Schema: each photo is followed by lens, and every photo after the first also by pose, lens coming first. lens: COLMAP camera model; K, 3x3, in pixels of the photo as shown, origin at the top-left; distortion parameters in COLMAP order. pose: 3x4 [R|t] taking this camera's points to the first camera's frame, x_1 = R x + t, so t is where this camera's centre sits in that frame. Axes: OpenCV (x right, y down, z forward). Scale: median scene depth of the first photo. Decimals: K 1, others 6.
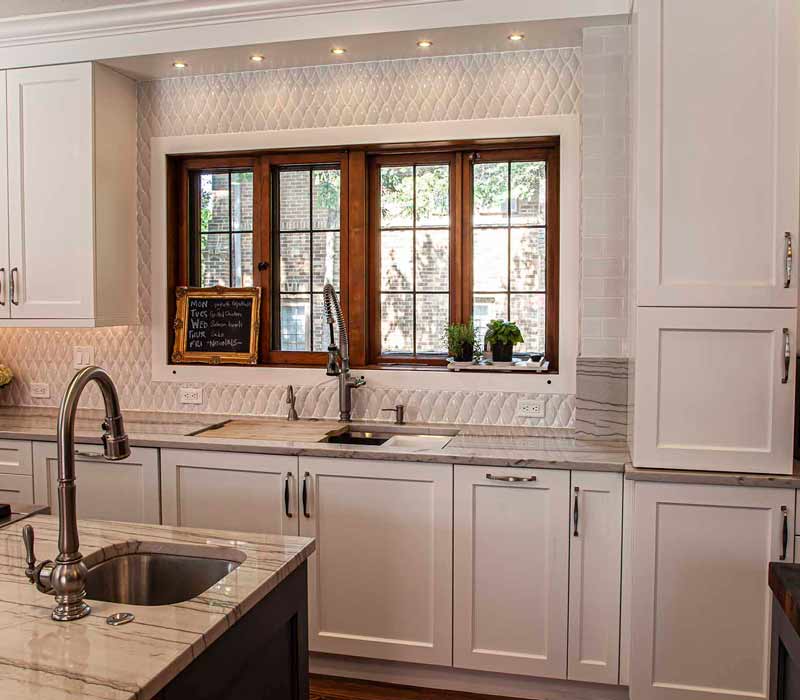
lens RADIAL K [[757.2, 0, 412.6], [0, 757.2, 319.4], [0, 0, 1]] dist [-0.054921, 0.000000]
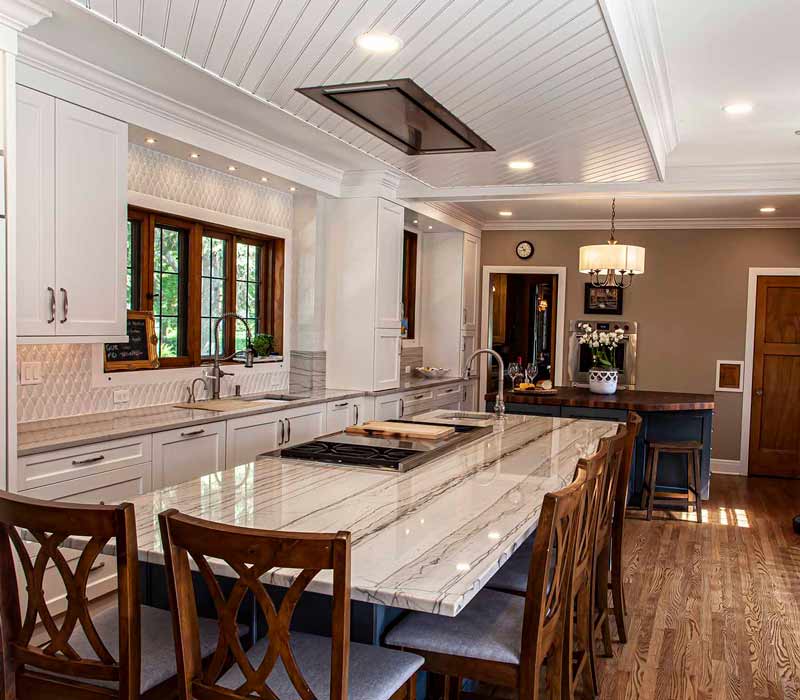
lens RADIAL K [[728.1, 0, 474.7], [0, 728.1, 347.7], [0, 0, 1]] dist [-0.056884, 0.000000]
pose [[0.074680, -0.024512, 0.996906, -1.456884], [0.006930, 0.999686, 0.024061, -0.004404], [-0.997183, 0.005112, 0.074827, 0.325444]]
